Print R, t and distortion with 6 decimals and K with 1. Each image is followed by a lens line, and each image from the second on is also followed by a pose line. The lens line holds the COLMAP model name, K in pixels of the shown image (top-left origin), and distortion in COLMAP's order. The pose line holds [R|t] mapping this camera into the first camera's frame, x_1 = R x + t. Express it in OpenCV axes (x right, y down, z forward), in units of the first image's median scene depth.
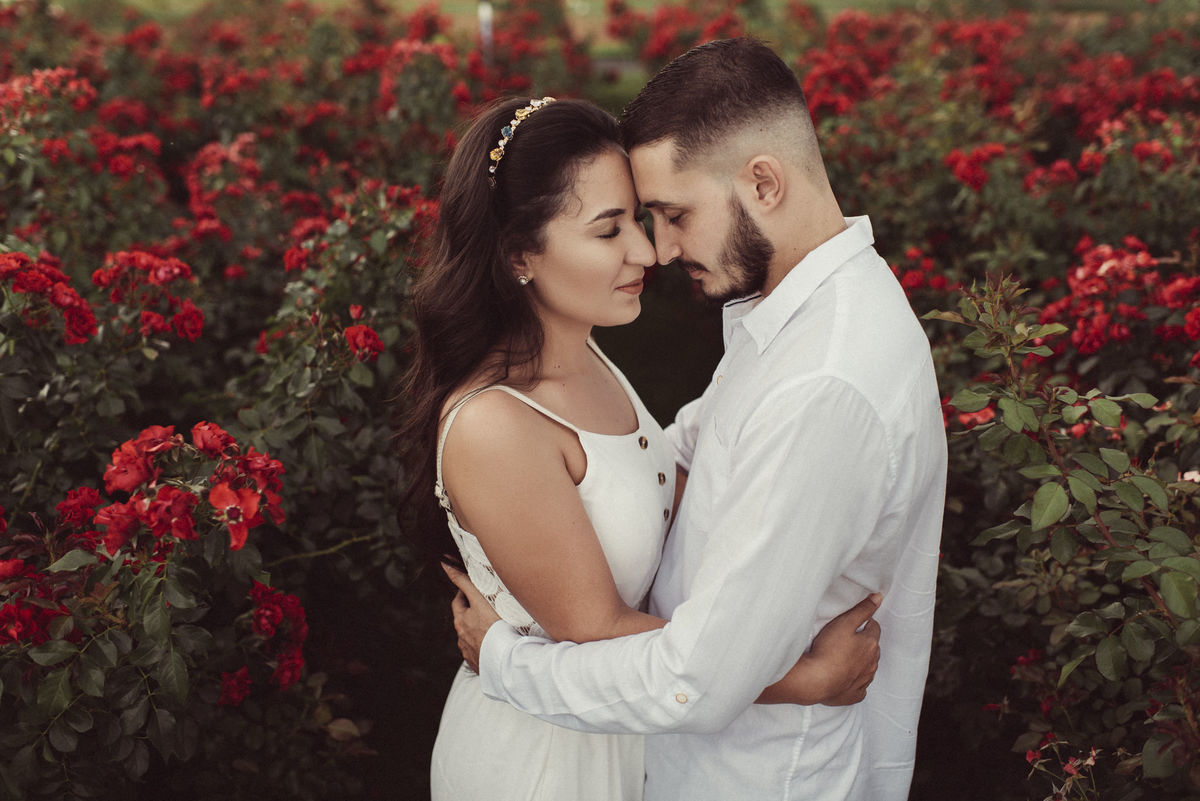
lens RADIAL K [[1113.6, 0, 600.0], [0, 1113.6, 400.5], [0, 0, 1]] dist [-0.046151, 0.006082]
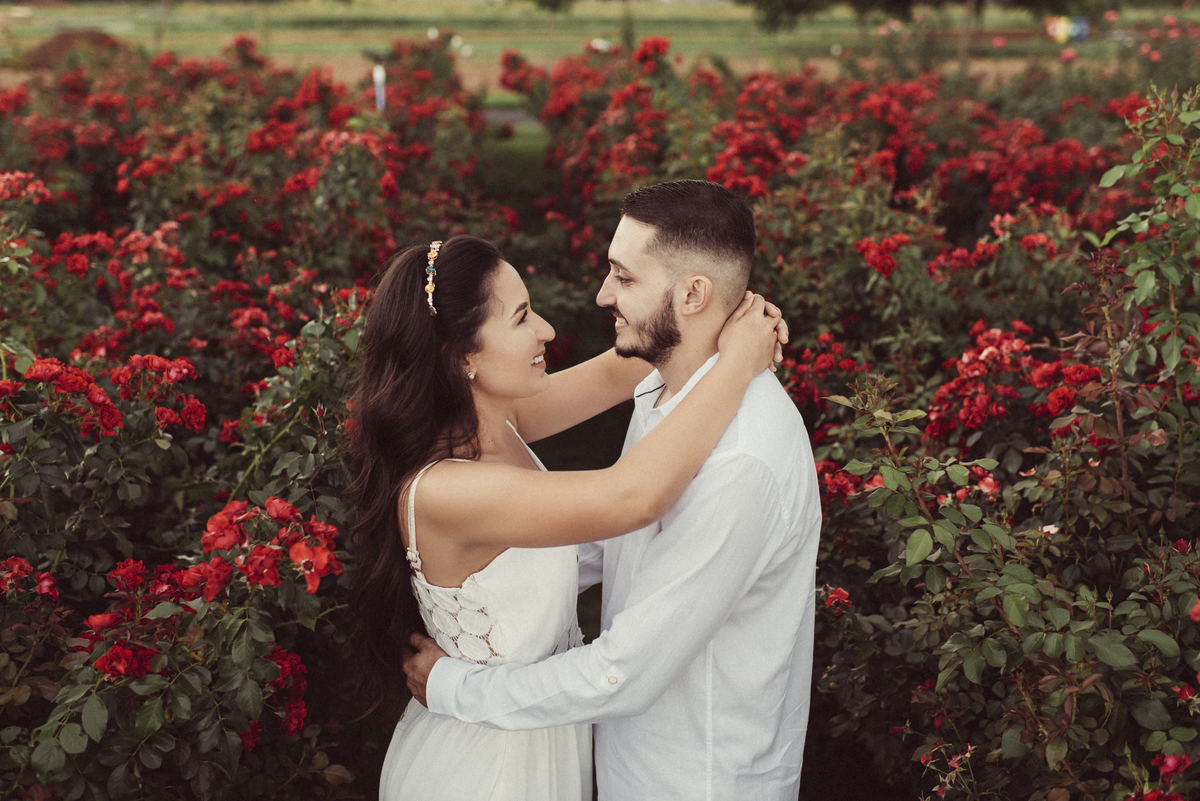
lens RADIAL K [[1314.3, 0, 600.0], [0, 1314.3, 400.5], [0, 0, 1]] dist [0.004540, -0.004626]
pose [[0.995794, -0.015590, 0.090289, -0.080008], [0.021498, 0.997665, -0.064832, 0.010053], [-0.089067, 0.066500, 0.993803, -0.380623]]
